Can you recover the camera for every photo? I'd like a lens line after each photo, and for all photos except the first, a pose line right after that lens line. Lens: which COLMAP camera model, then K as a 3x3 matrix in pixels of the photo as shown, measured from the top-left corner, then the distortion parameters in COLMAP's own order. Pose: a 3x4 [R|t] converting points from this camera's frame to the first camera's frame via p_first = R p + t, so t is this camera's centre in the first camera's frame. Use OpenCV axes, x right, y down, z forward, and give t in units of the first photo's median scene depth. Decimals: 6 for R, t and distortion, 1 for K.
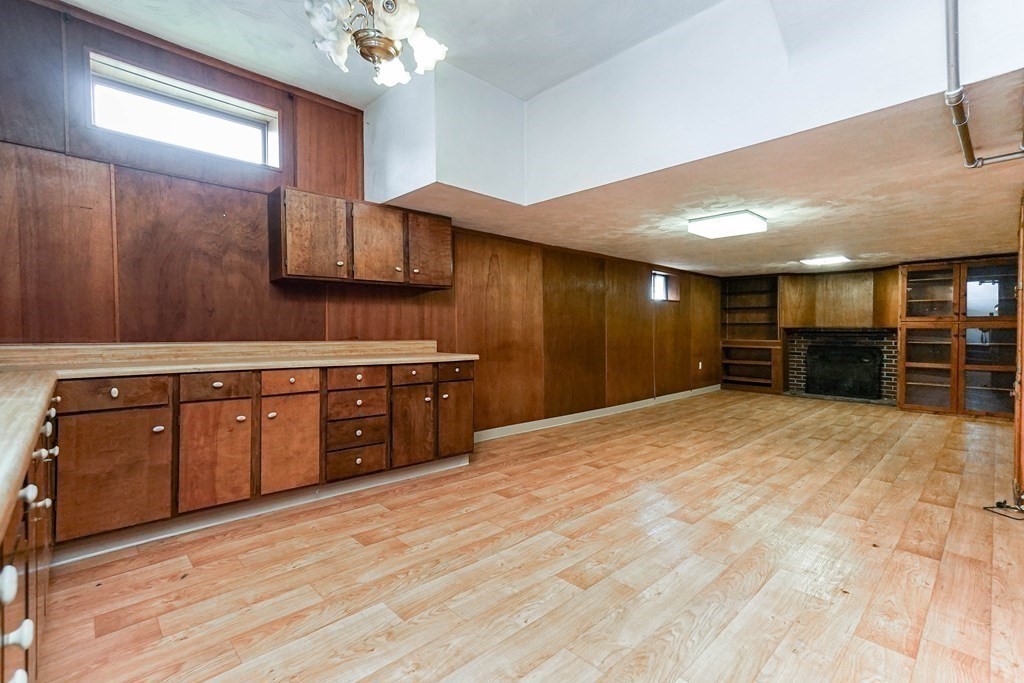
lens RADIAL K [[459.6, 0, 512.0], [0, 459.6, 341.5], [0, 0, 1]] dist [0.001736, 0.000801]
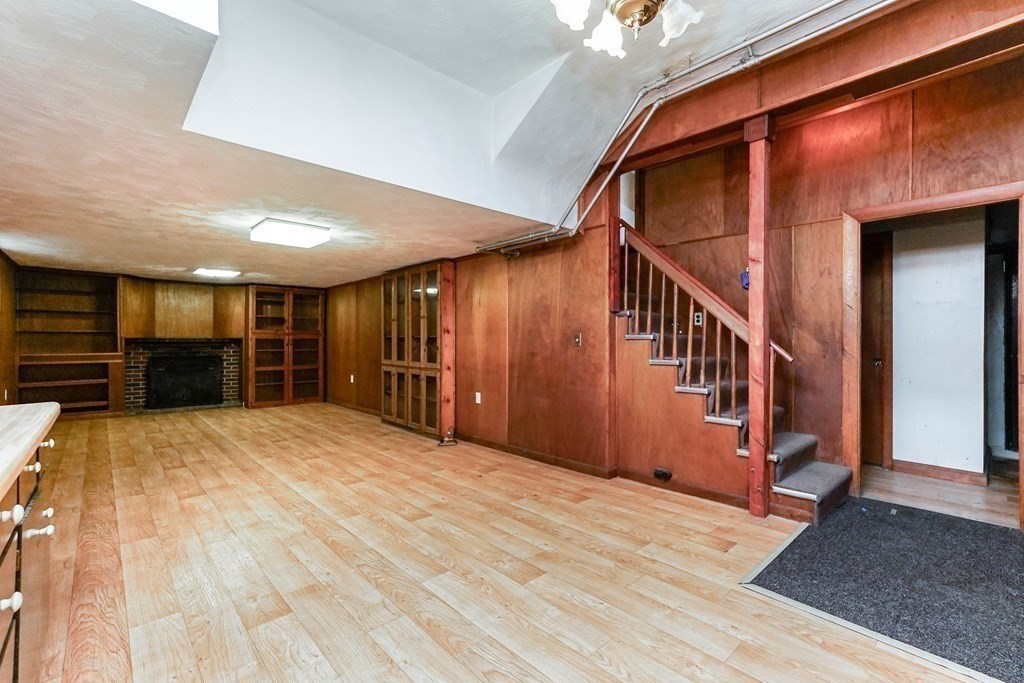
lens RADIAL K [[448.2, 0, 512.0], [0, 448.2, 341.5], [0, 0, 1]] dist [-0.001819, -0.000092]
pose [[0.020325, -0.006548, 0.999772, -0.252371], [0.025559, 0.999655, 0.006028, -0.010427], [-0.999467, 0.025431, 0.020485, 0.279270]]
